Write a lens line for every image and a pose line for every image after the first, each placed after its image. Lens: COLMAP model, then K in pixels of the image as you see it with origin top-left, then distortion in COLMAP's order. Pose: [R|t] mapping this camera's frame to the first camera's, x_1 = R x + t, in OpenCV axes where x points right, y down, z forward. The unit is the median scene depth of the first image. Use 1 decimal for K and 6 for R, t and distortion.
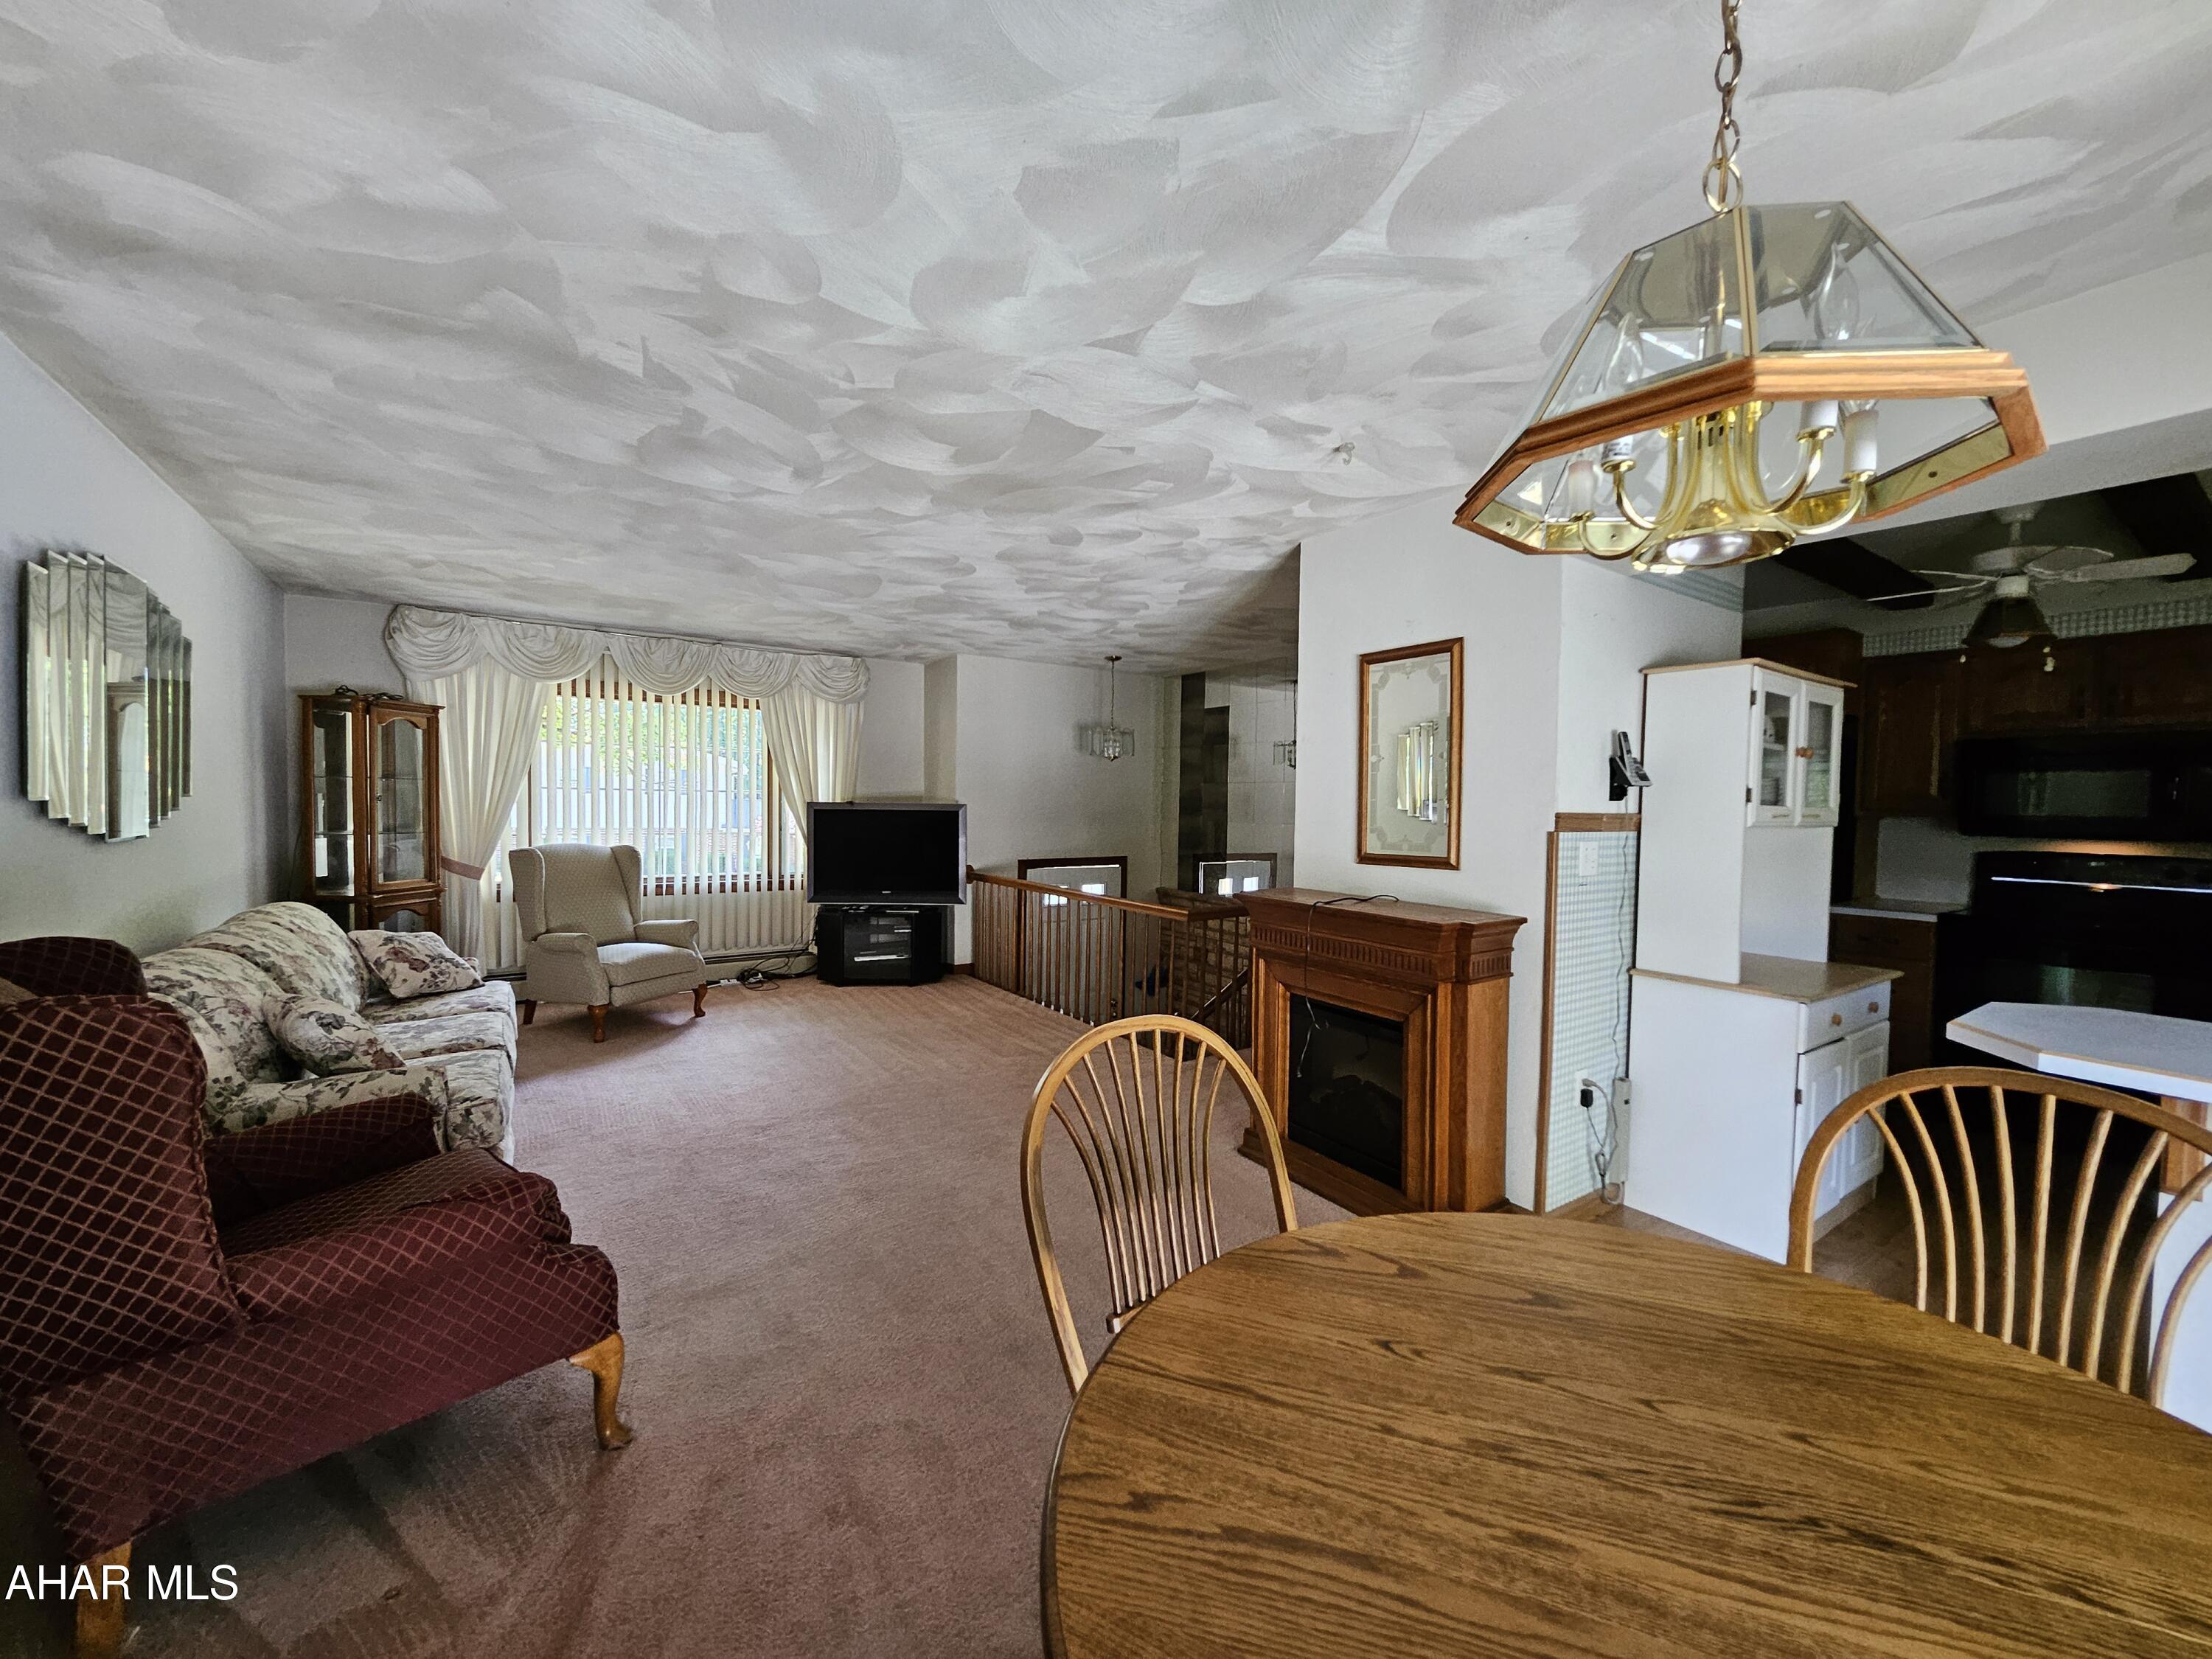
lens RADIAL K [[872.7, 0, 1110.4], [0, 872.7, 833.8], [0, 0, 1]] dist [0.000222, -0.000077]
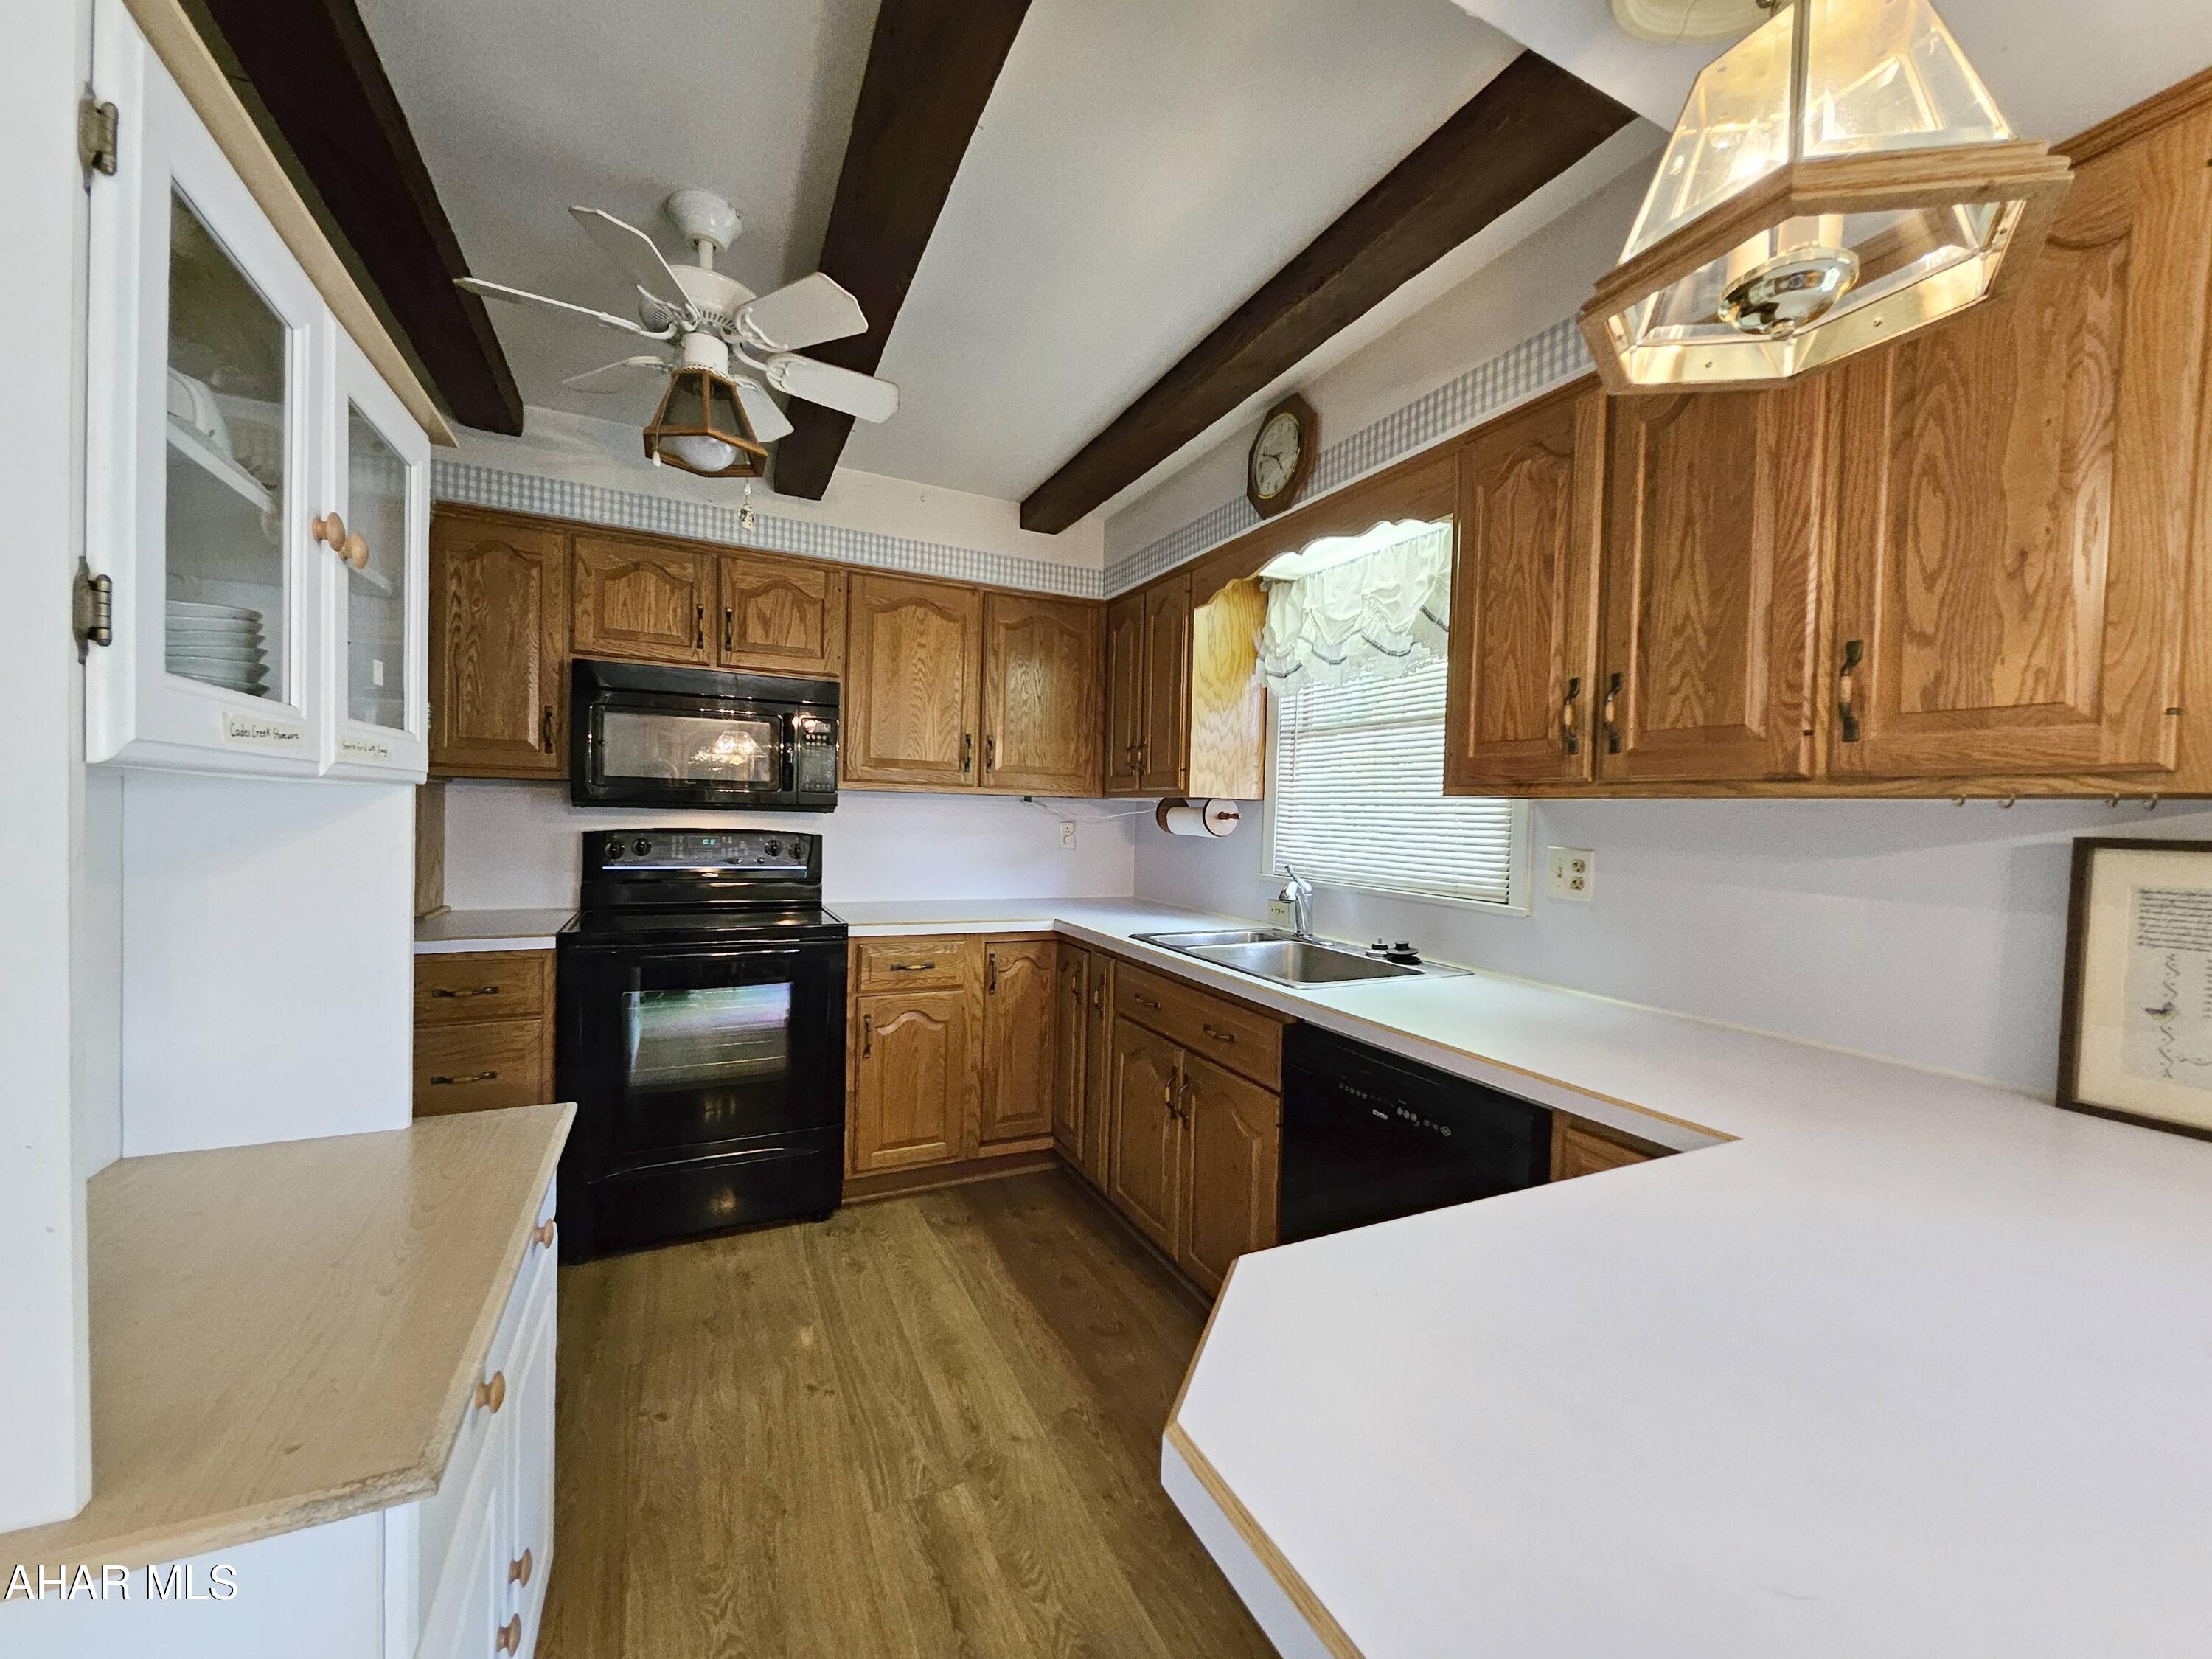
lens RADIAL K [[872.7, 0, 1110.4], [0, 872.7, 833.8], [0, 0, 1]] dist [0.000222, -0.000077]
pose [[0.149666, -0.040579, 0.987904, 0.512472], [0.020268, 0.999073, 0.037967, 0.006067], [-0.988529, 0.014340, 0.150350, 0.667849]]
